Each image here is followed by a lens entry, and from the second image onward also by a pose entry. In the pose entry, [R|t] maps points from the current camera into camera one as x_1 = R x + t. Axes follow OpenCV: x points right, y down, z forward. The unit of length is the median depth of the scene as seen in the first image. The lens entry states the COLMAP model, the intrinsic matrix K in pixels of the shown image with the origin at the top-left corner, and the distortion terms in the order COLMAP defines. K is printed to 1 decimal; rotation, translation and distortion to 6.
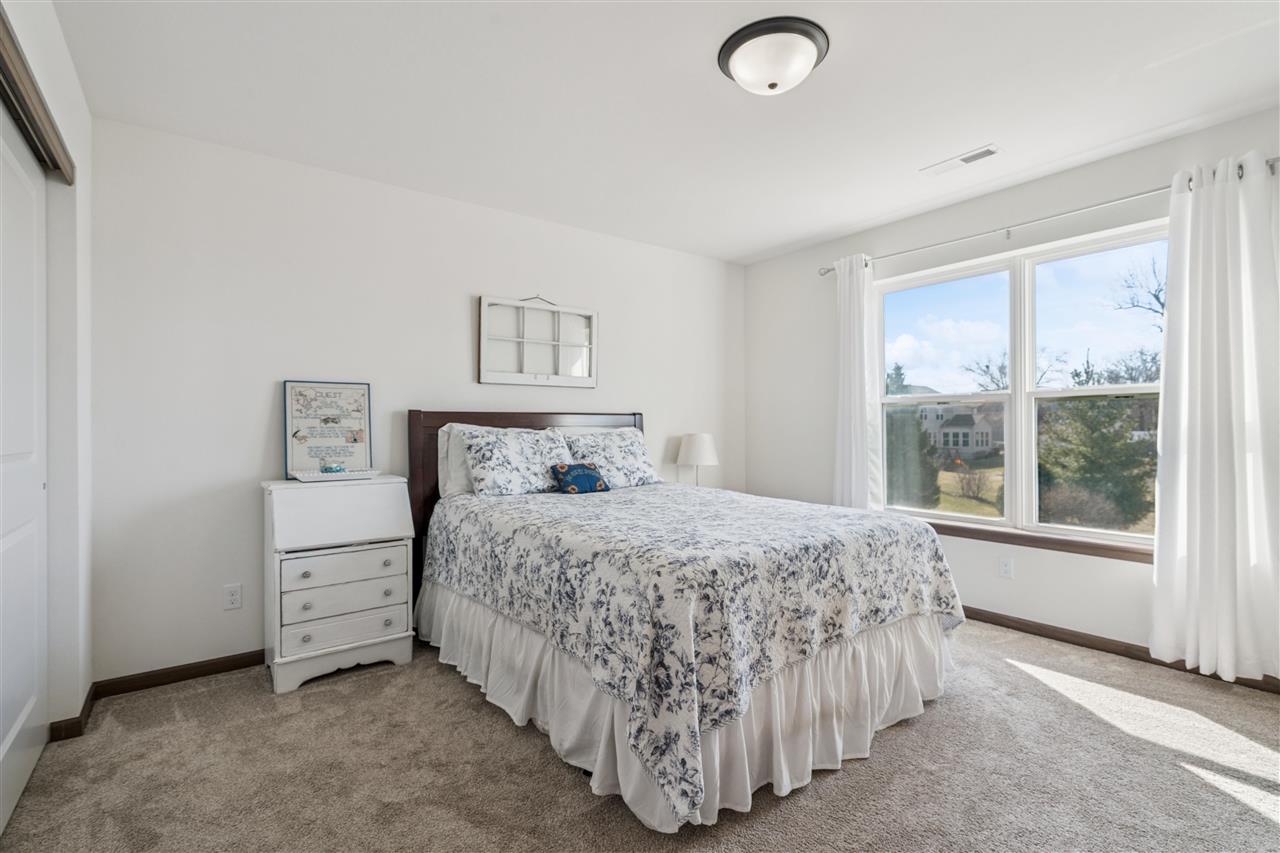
lens RADIAL K [[594.0, 0, 641.9], [0, 594.0, 428.0], [0, 0, 1]] dist [-0.002153, -0.000831]
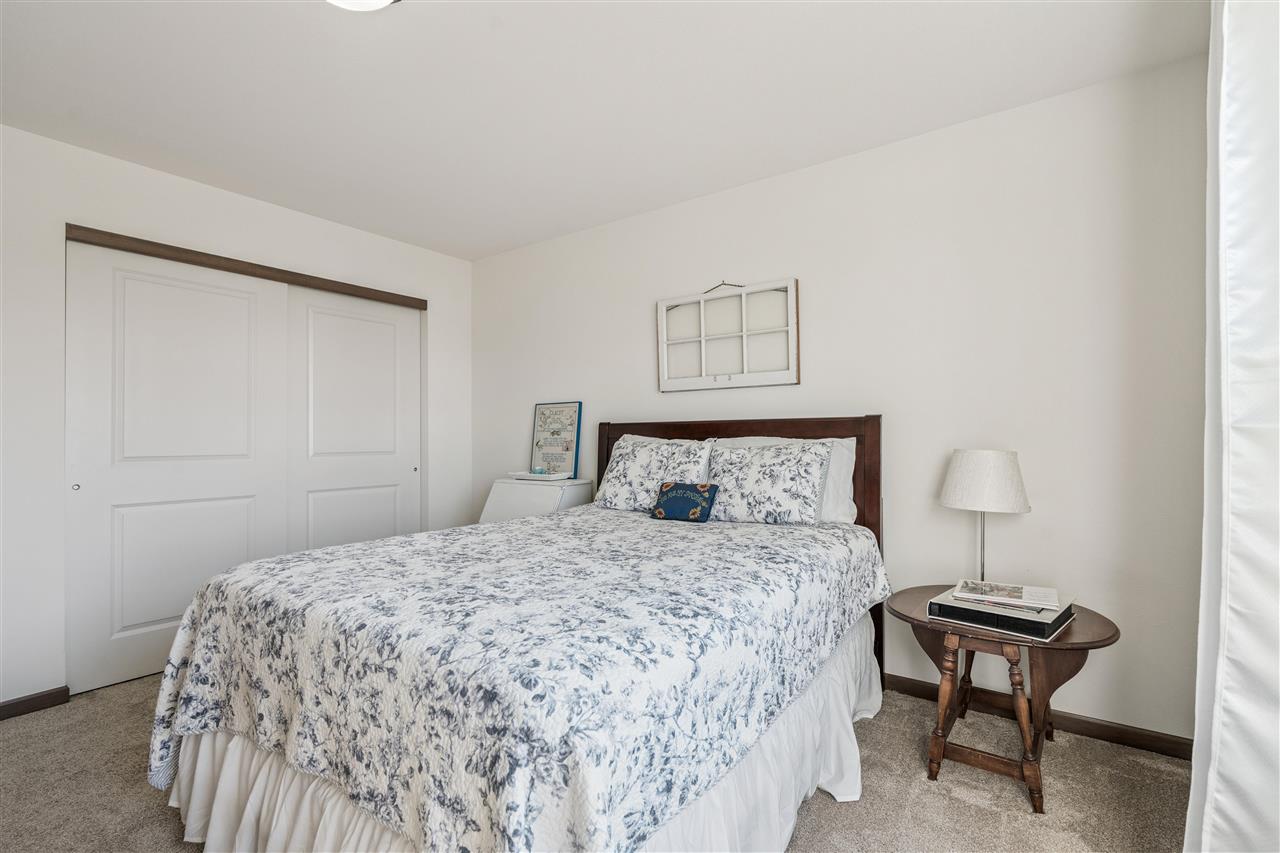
lens RADIAL K [[594.0, 0, 641.5], [0, 594.0, 433.6], [0, 0, 1]] dist [-0.002153, -0.000831]
pose [[0.287965, -0.001882, -0.957639, 0.675261], [0.008237, 0.999966, 0.000512, -0.009611], [0.957606, -0.008036, 0.287970, 0.728378]]
